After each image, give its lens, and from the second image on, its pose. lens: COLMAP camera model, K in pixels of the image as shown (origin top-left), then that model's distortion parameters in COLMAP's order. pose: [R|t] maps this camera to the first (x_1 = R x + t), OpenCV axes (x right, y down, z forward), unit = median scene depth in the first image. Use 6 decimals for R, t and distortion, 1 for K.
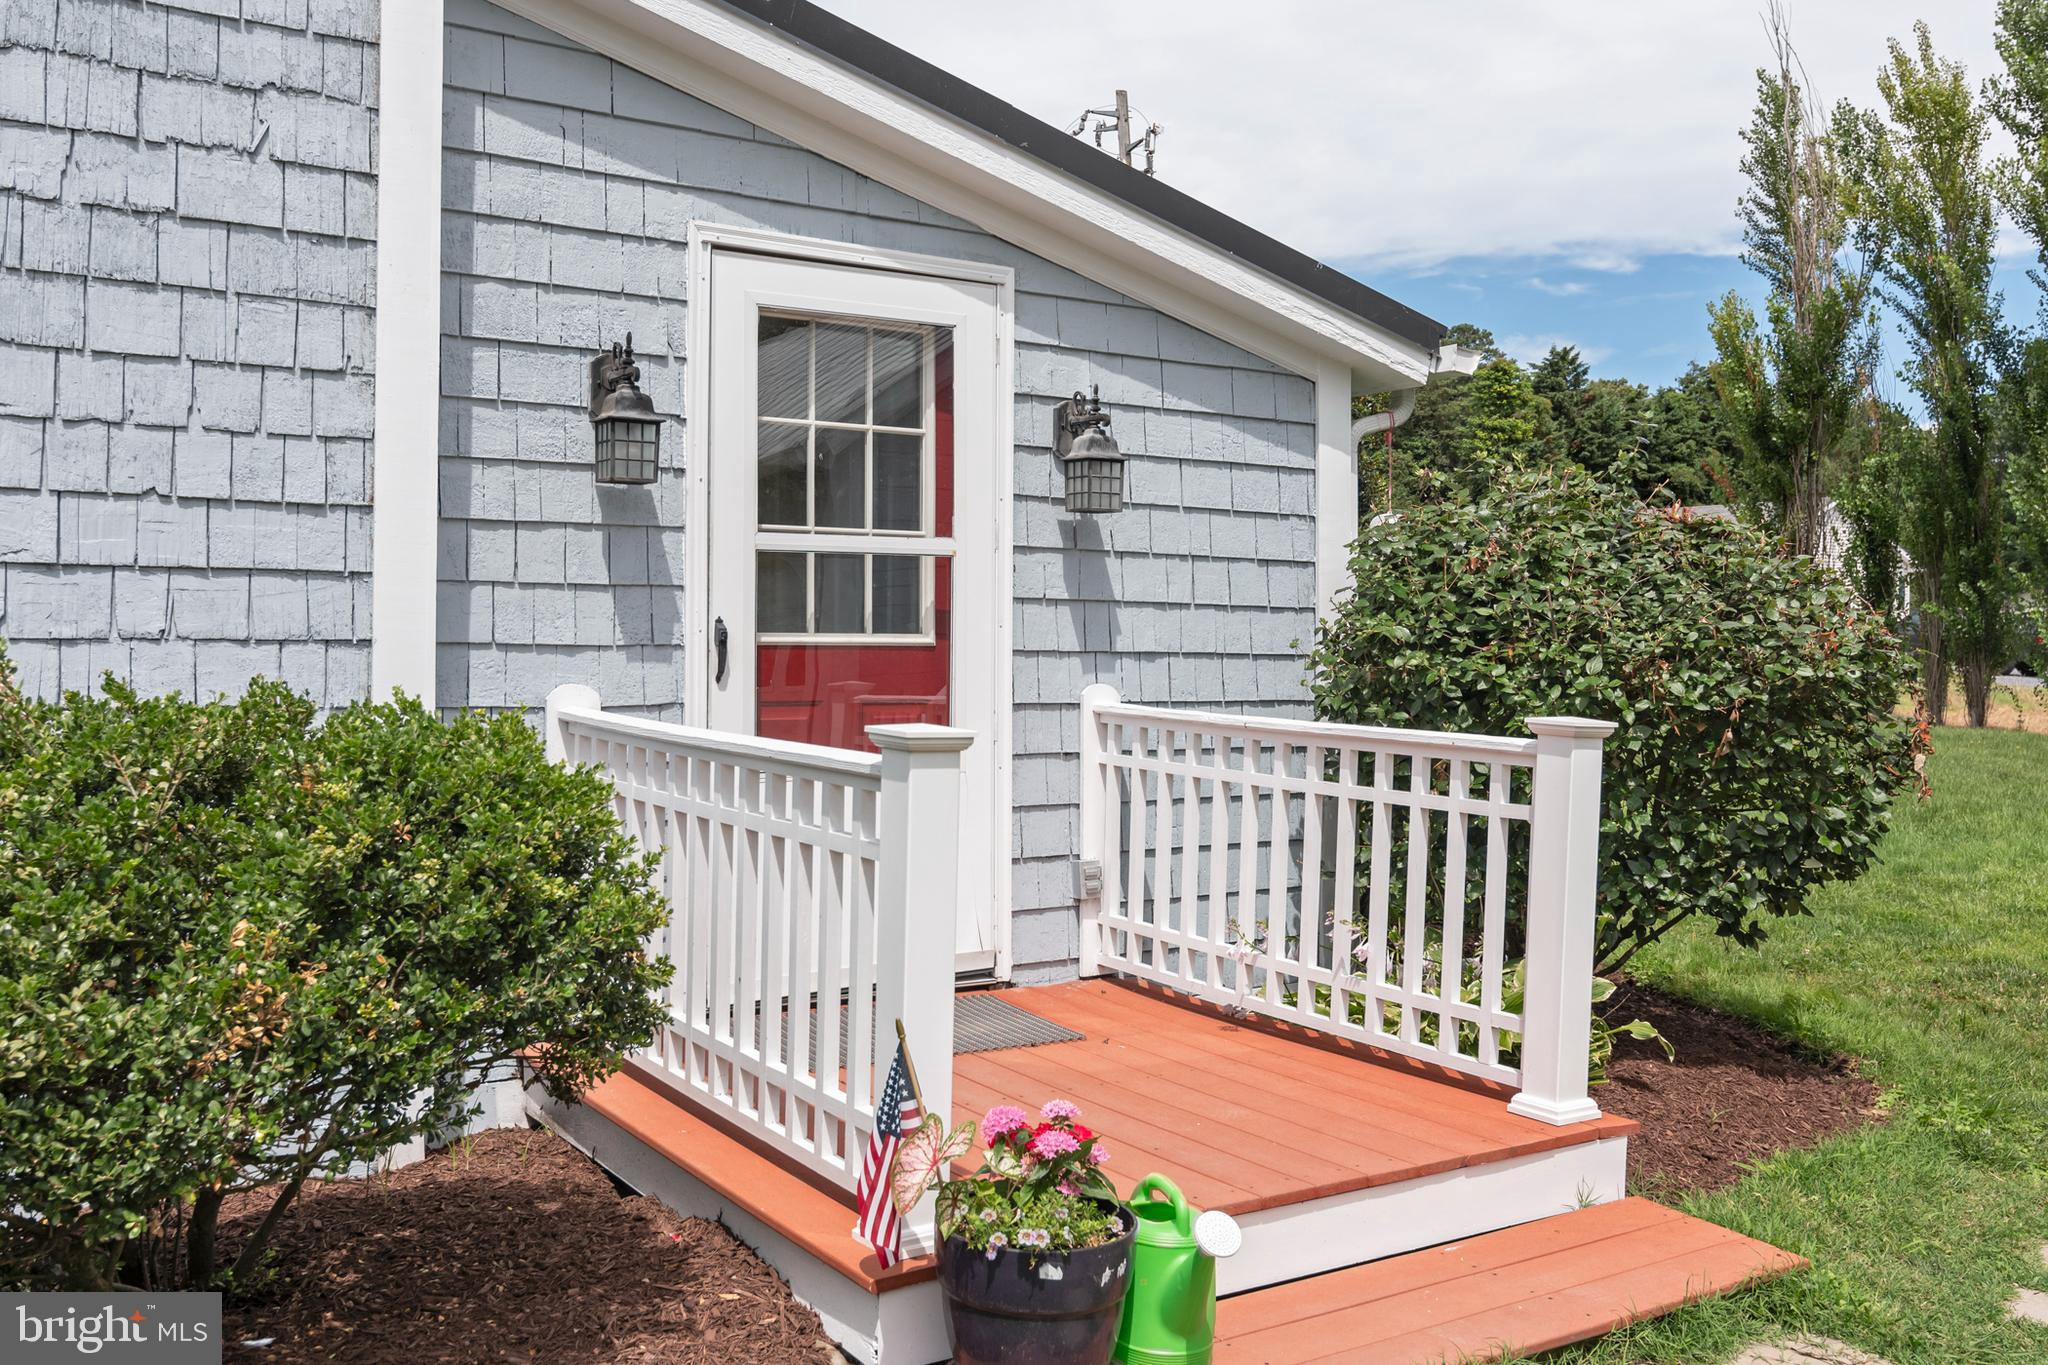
lens RADIAL K [[1708.7, 0, 1023.9], [0, 1708.7, 599.8], [0, 0, 1]] dist [-0.005381, 0.024502]
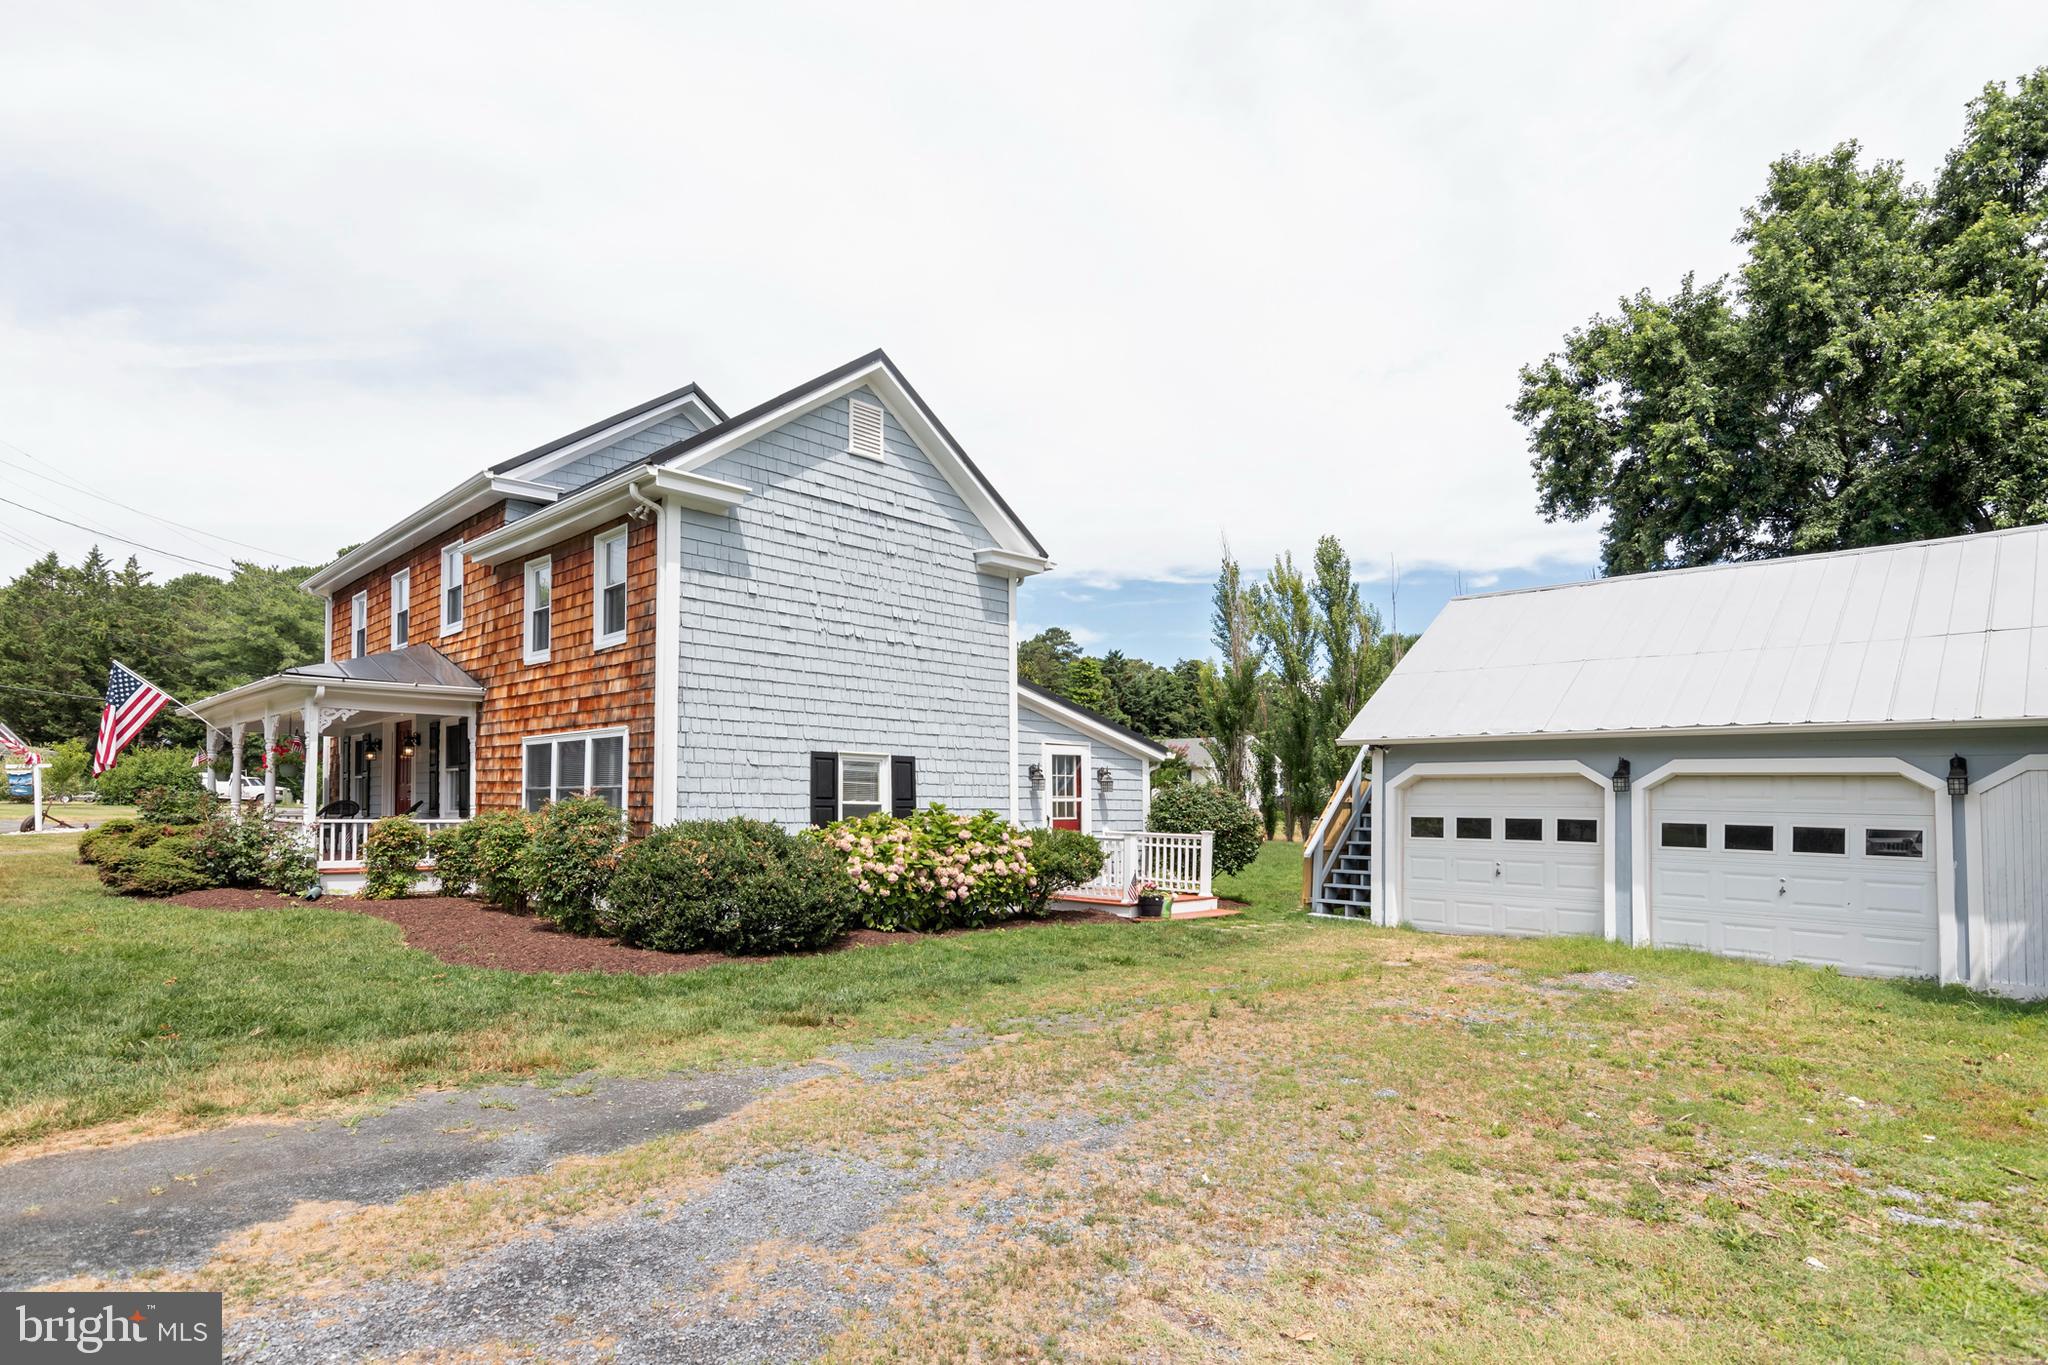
lens RADIAL K [[1029.6, 0, 1017.0], [0, 1029.6, 771.6], [0, 0, 1]] dist [0.011641, -0.002069]
pose [[0.976100, -0.002869, 0.217303, -0.838573], [0.005277, 0.999931, -0.010501, -0.079699], [-0.217258, 0.011397, 0.976048, -1.794355]]
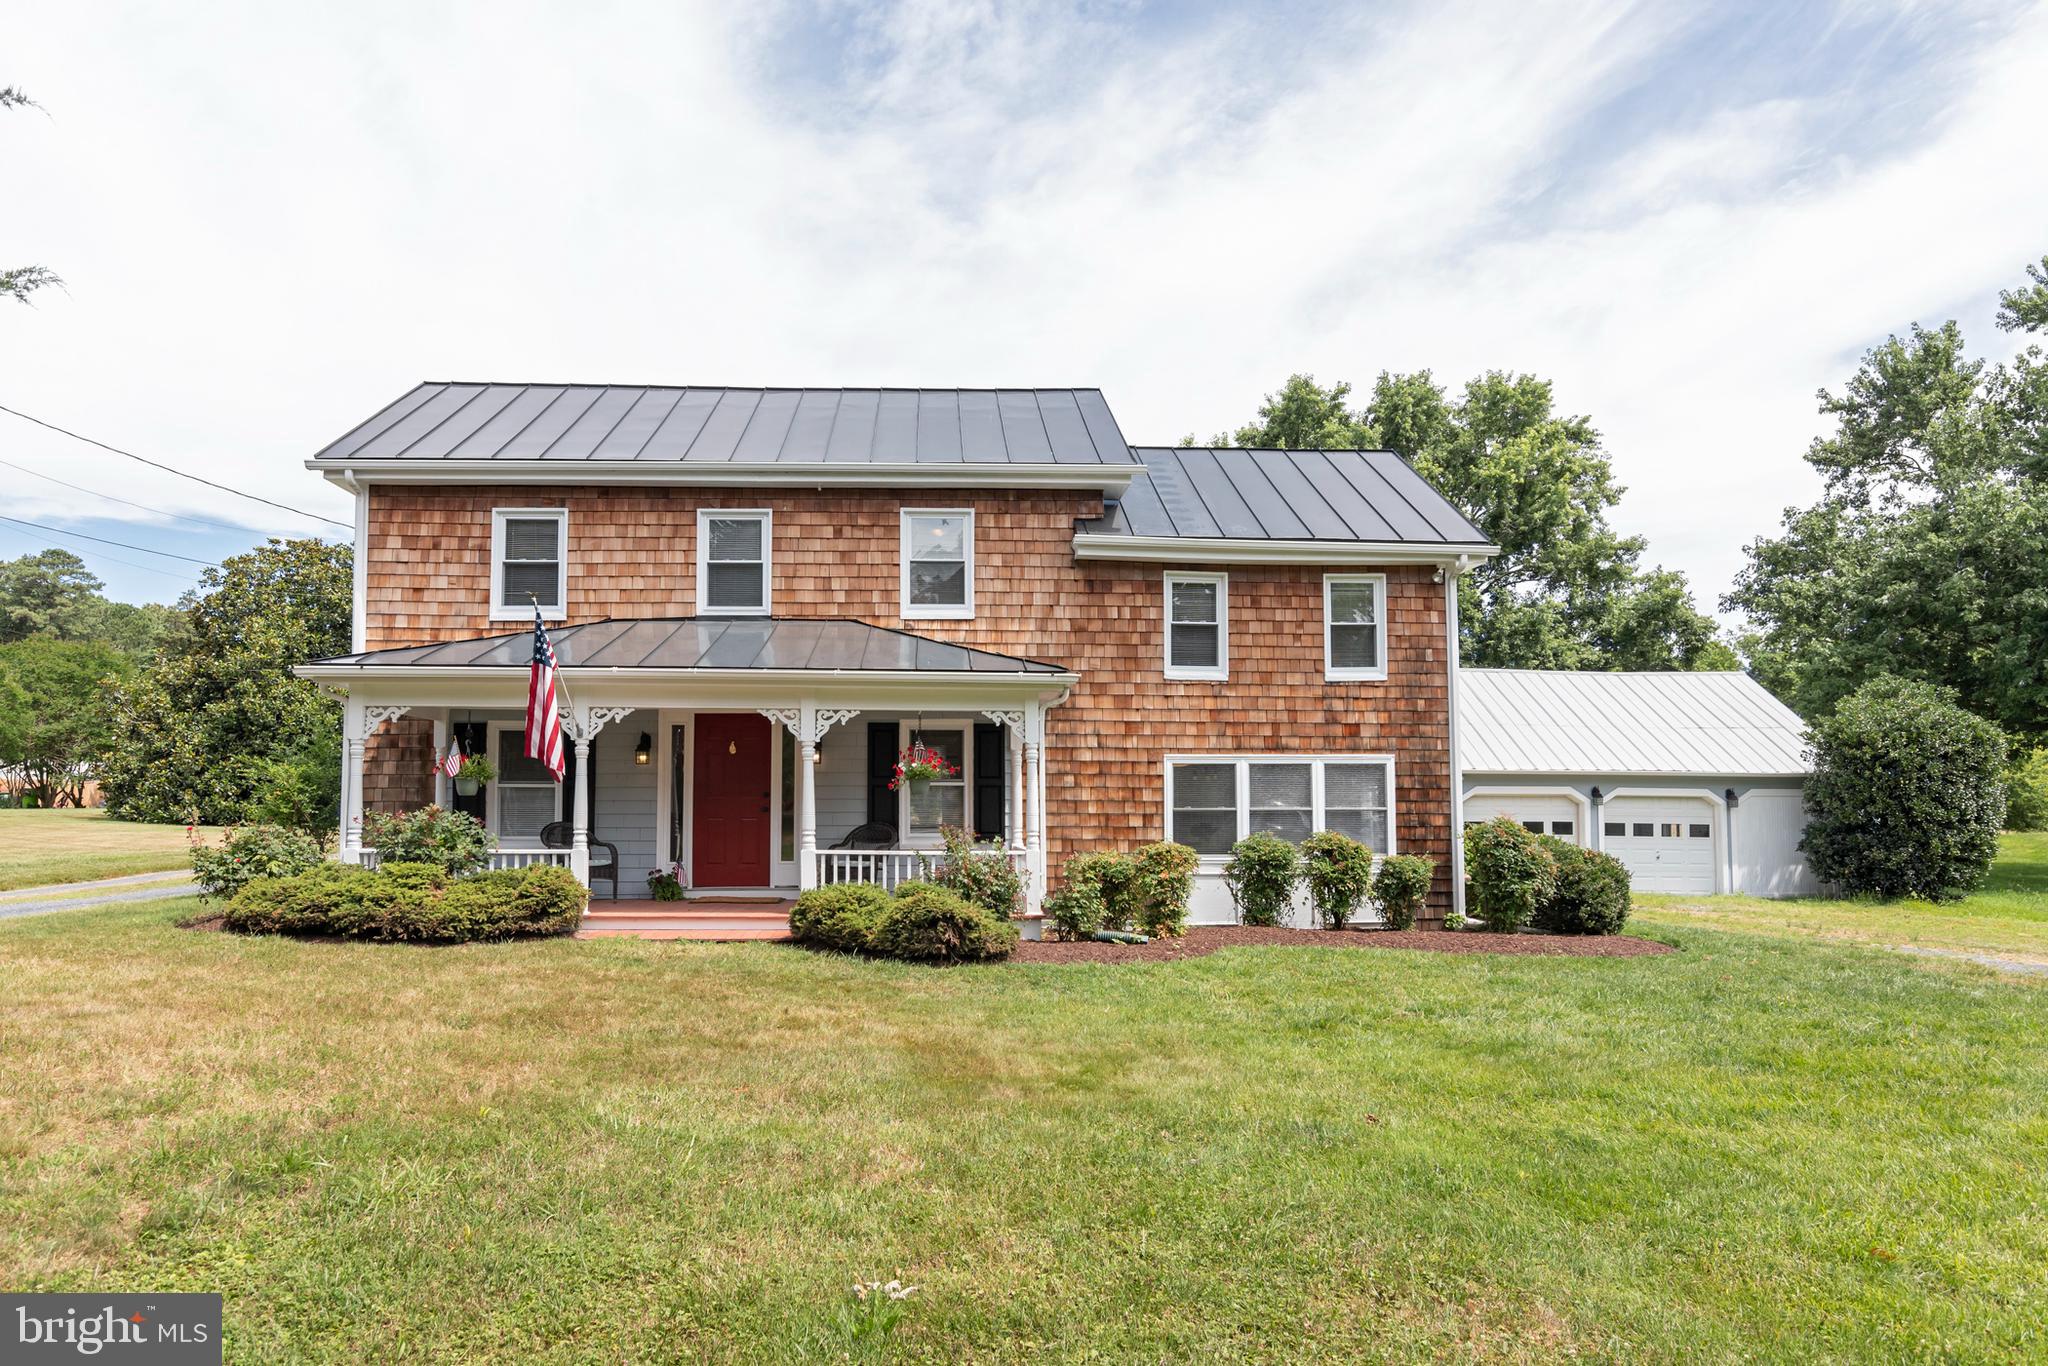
lens RADIAL K [[1146.8, 0, 1011.9], [0, 1146.8, 747.1], [0, 0, 1]] dist [-0.033483, -0.001008]
pose [[0.491049, 0.028535, 0.870664, -3.835760], [-0.007844, 0.999568, -0.028336, -0.133527], [-0.871096, 0.007085, 0.491061, -0.131197]]
